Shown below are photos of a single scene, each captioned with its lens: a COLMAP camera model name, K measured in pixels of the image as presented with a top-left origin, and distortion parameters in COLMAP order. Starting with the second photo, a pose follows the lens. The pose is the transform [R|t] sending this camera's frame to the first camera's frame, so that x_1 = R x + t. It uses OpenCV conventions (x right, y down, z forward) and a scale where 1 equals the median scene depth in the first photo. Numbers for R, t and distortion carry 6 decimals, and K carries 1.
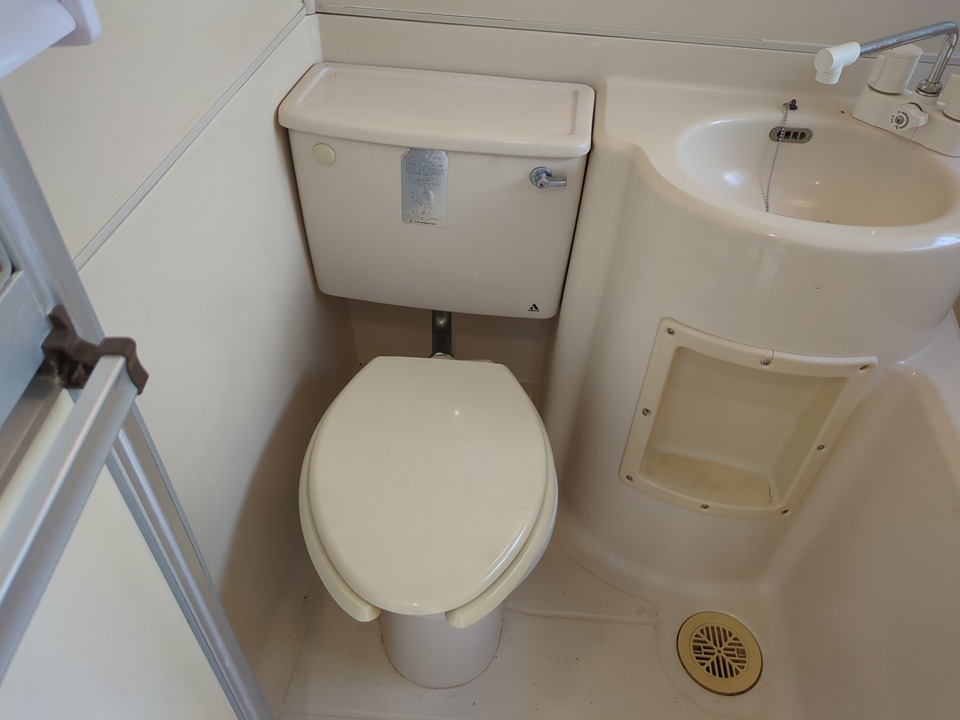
lens RADIAL K [[719.6, 0, 483.9], [0, 719.6, 352.9], [0, 0, 1]] dist [0.037019, -0.029609]
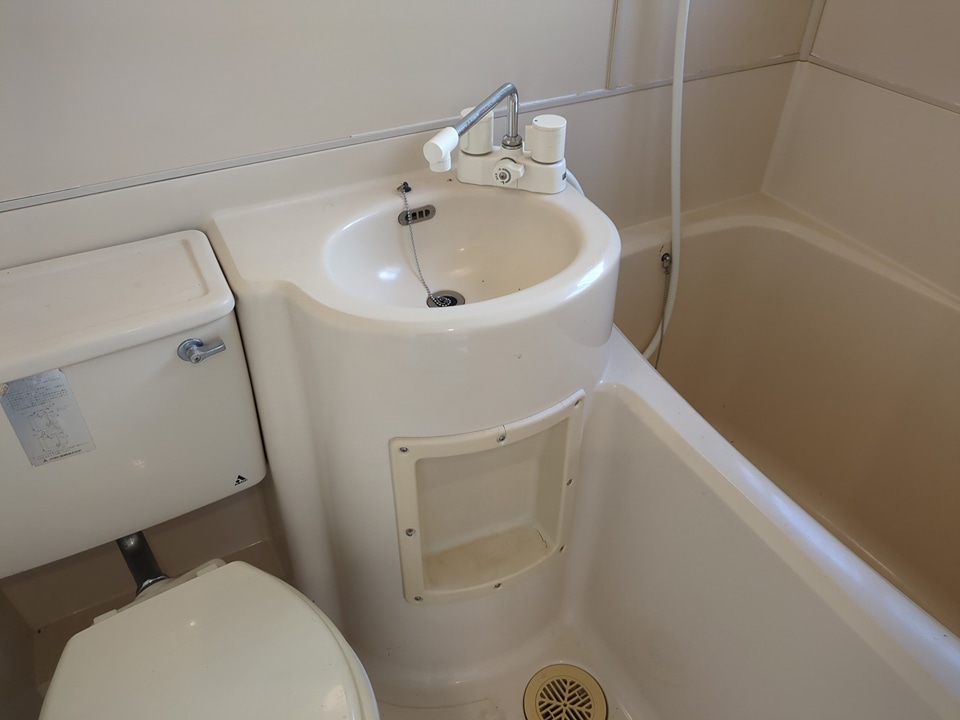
lens RADIAL K [[719.6, 0, 480.0], [0, 719.6, 358.1], [0, 0, 1]] dist [0.037019, -0.029609]
pose [[0.811782, -0.390914, 0.433816, -0.017983], [0.417621, 0.907883, 0.036623, -0.123435], [-0.408170, 0.151441, 0.900257, 0.096026]]
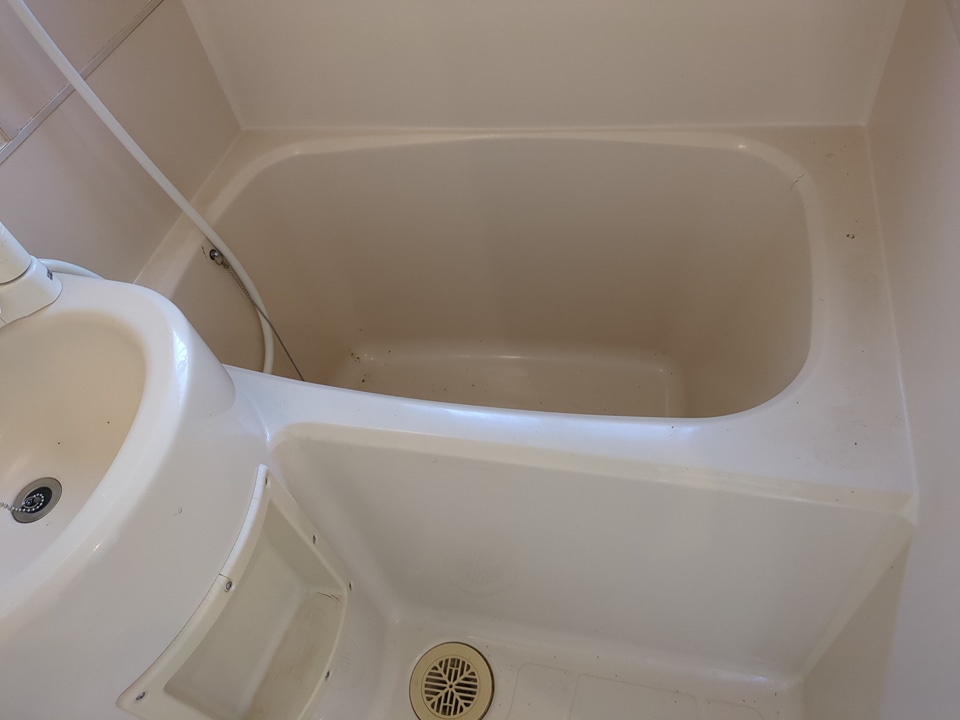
lens RADIAL K [[719.6, 0, 470.0], [0, 719.6, 357.8], [0, 0, 1]] dist [0.037019, -0.029609]
pose [[0.094609, -0.804682, 0.586120, 0.129984], [0.794224, 0.415986, 0.442905, -0.219110], [-0.600215, 0.423607, 0.678453, 0.155227]]
